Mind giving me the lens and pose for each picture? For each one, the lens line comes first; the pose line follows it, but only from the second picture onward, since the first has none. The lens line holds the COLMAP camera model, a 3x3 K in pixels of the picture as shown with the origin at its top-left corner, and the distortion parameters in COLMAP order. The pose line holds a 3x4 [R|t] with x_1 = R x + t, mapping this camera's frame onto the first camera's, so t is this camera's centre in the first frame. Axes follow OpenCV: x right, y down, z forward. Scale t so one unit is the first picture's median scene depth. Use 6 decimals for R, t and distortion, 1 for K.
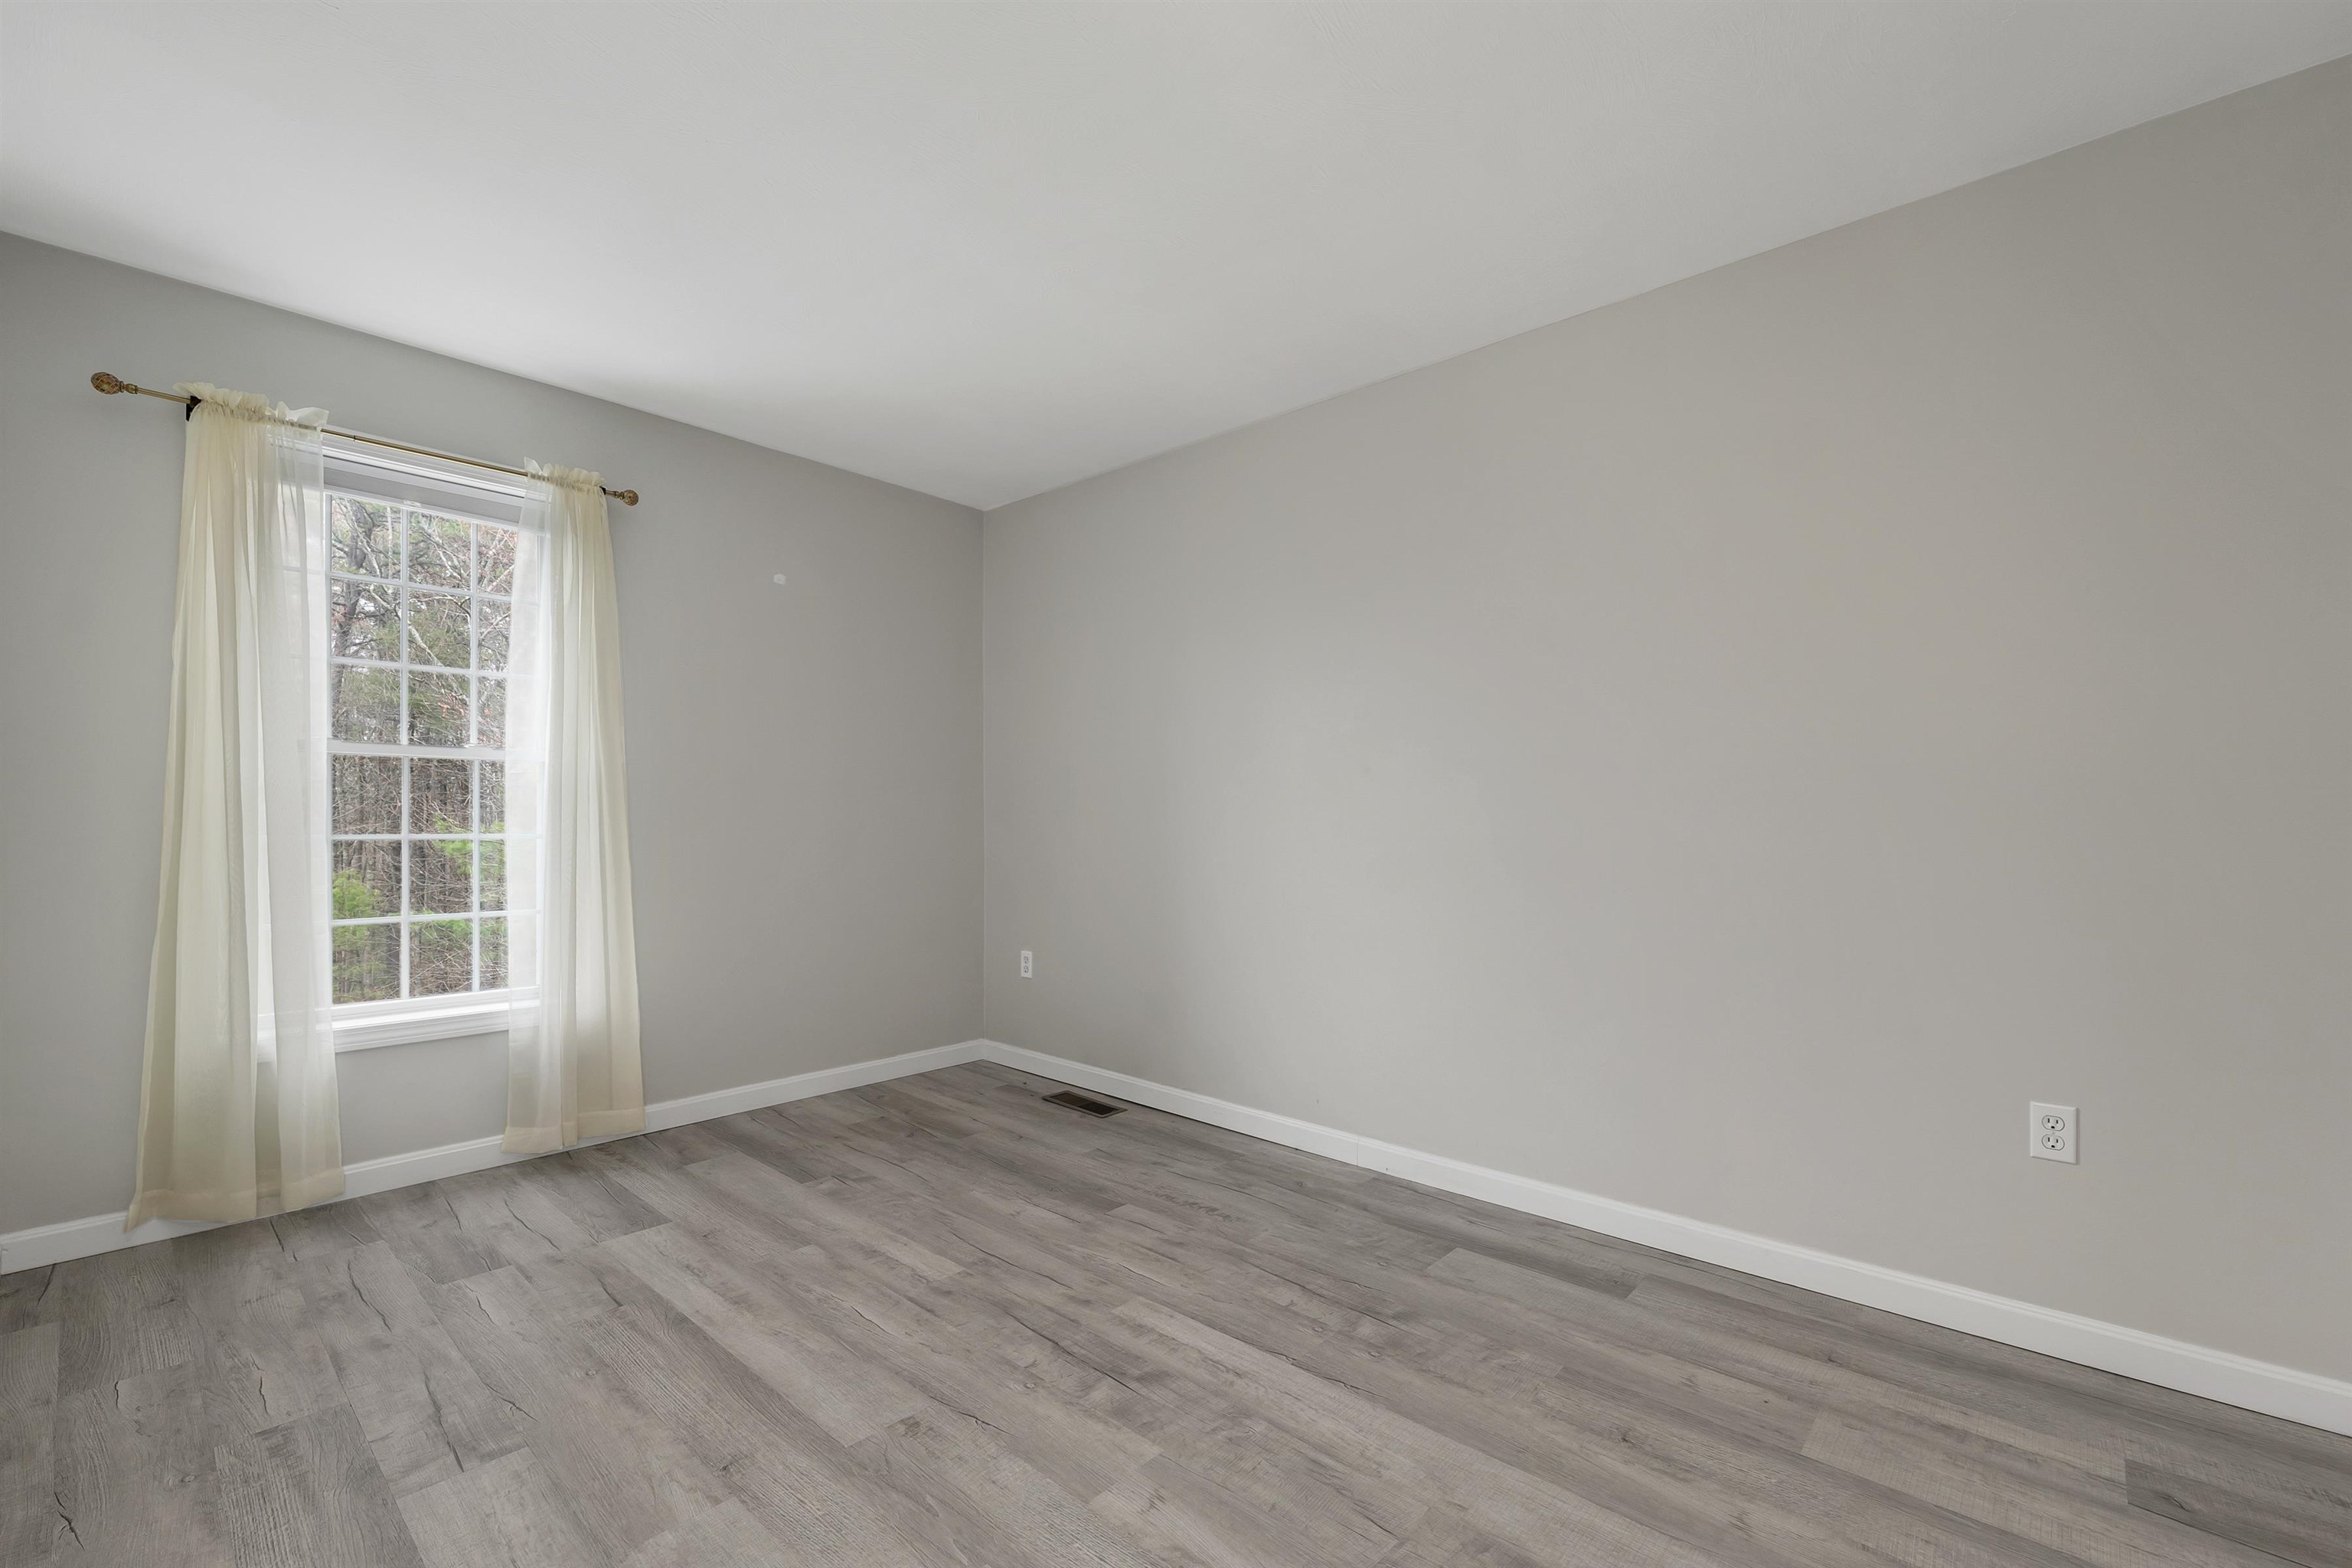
lens RADIAL K [[982.0, 0, 1178.8], [0, 982.0, 803.1], [0, 0, 1]] dist [0.001189, -0.000101]
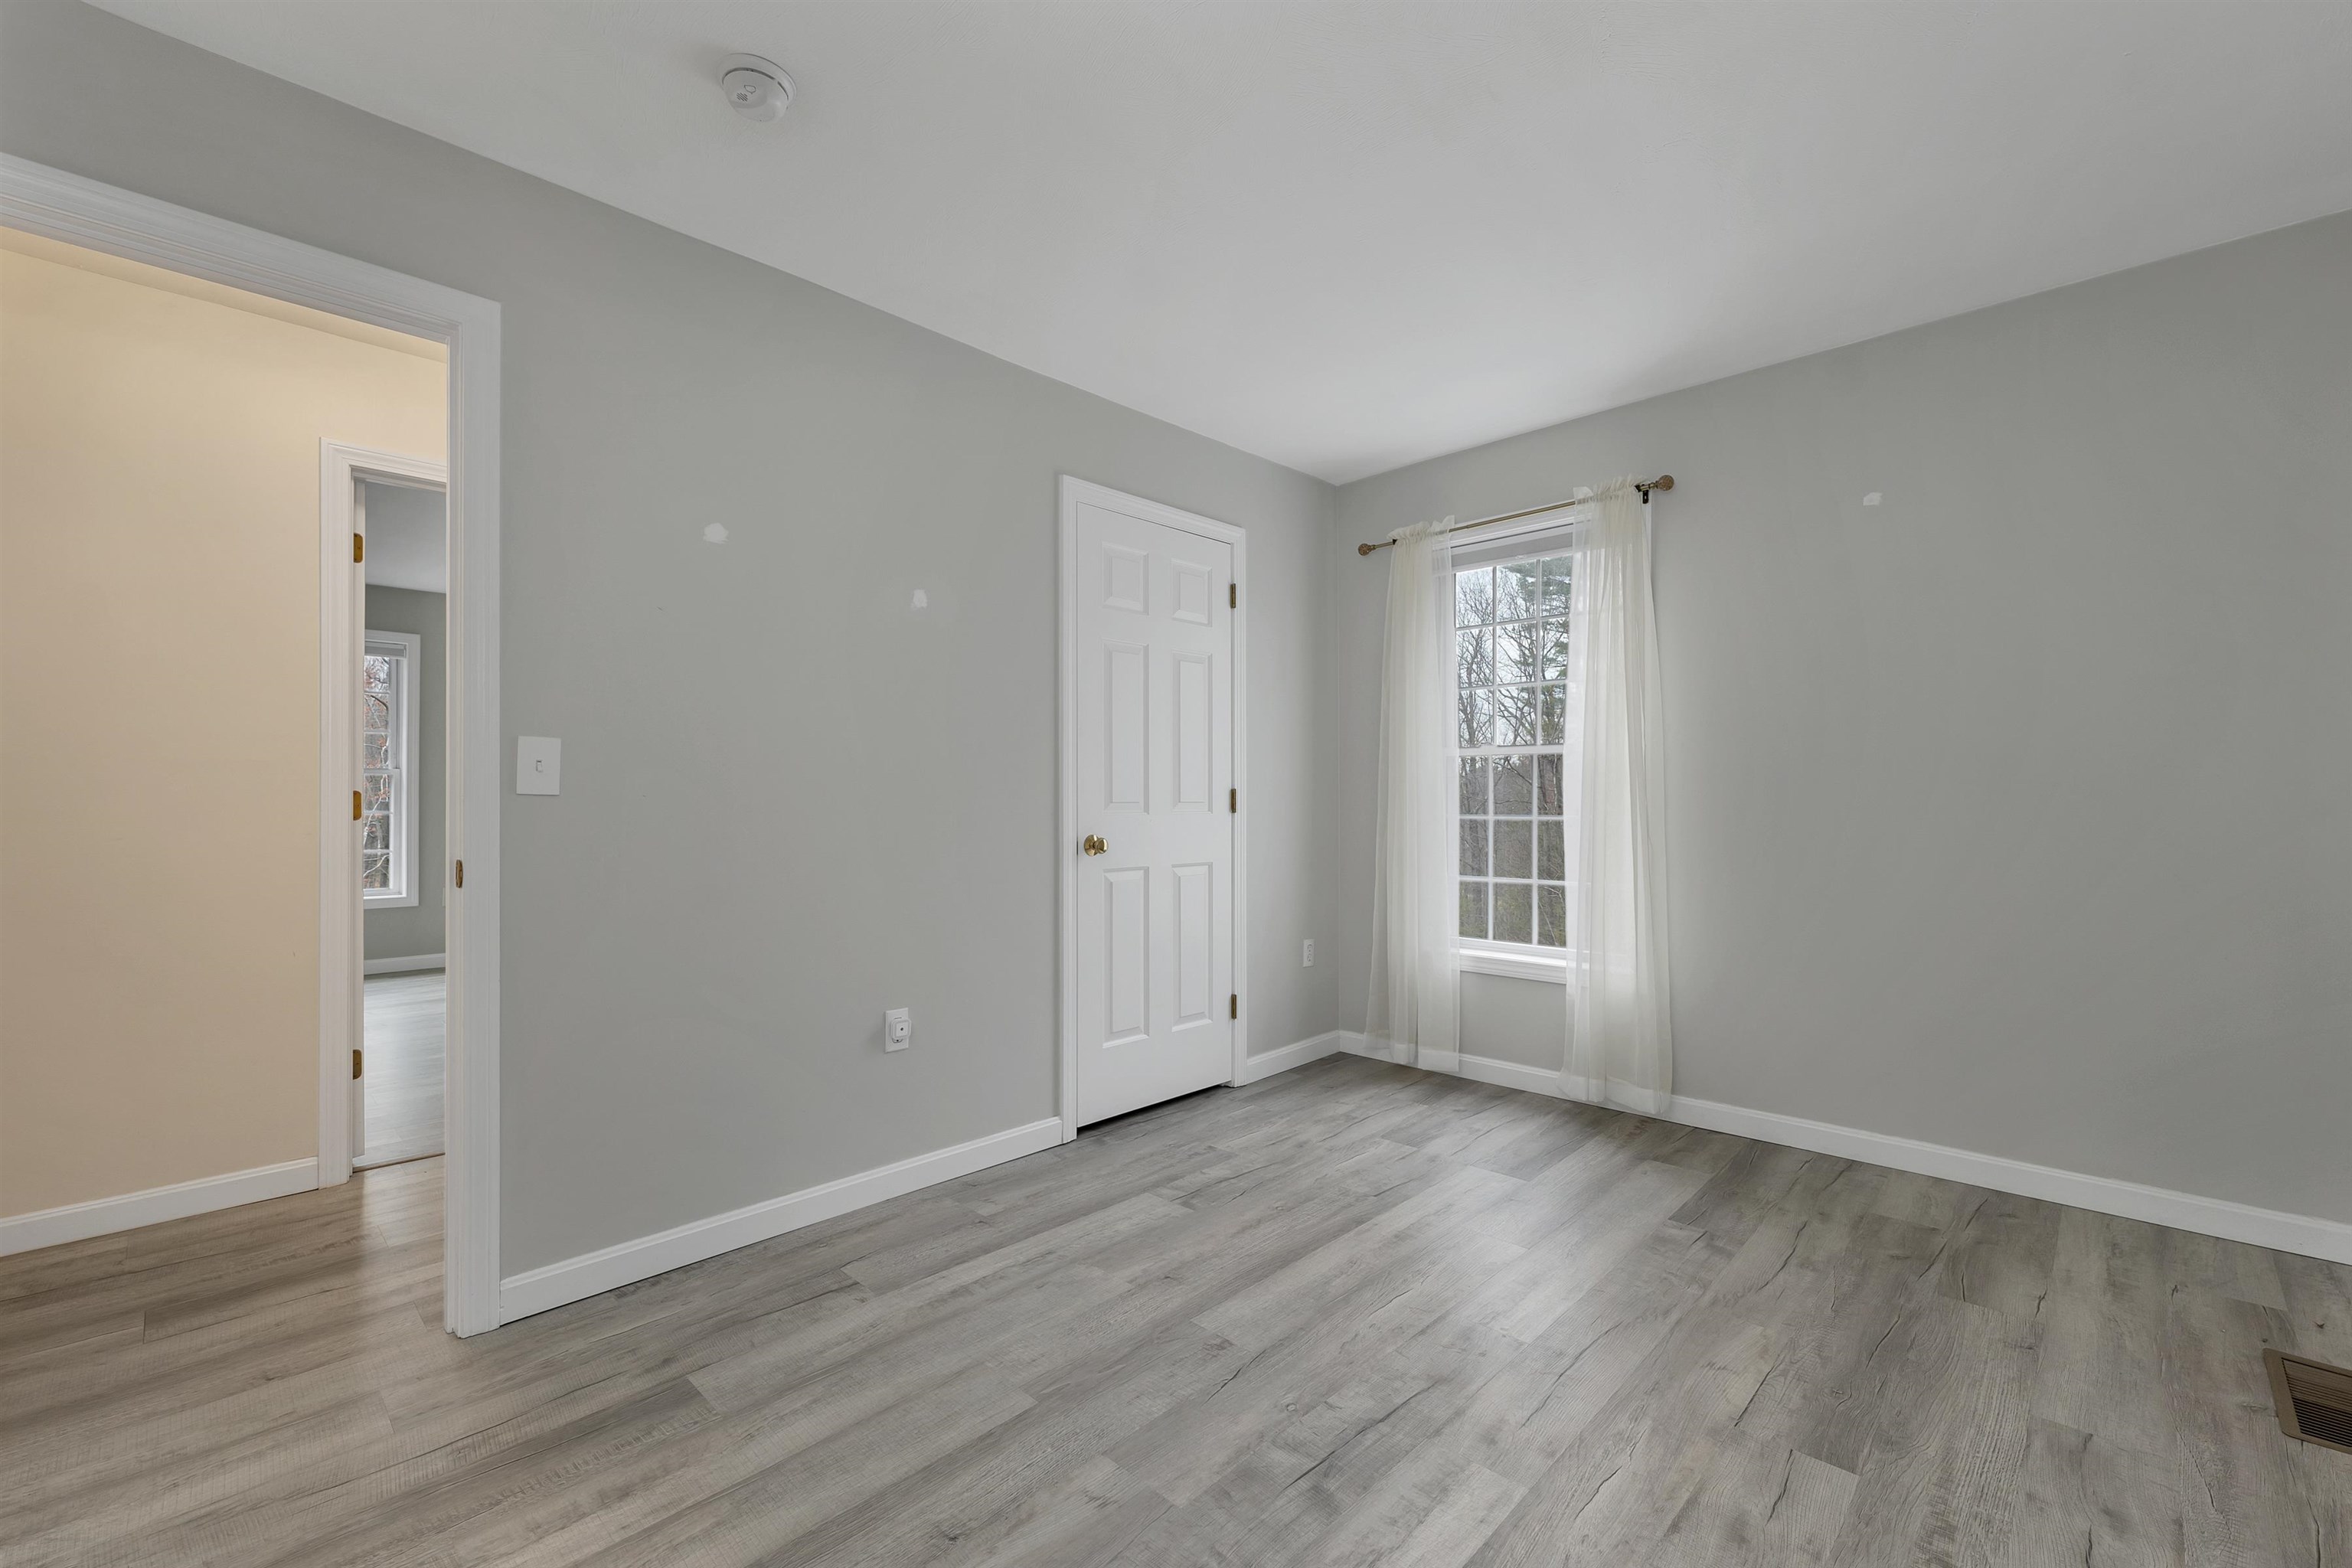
lens RADIAL K [[982.0, 0, 1178.8], [0, 982.0, 803.1], [0, 0, 1]] dist [0.001189, -0.000101]
pose [[-0.030554, 0.001399, -0.999532, 0.501666], [0.018394, 0.999830, 0.000837, 0.005385], [0.999364, -0.018360, -0.030575, 0.586615]]
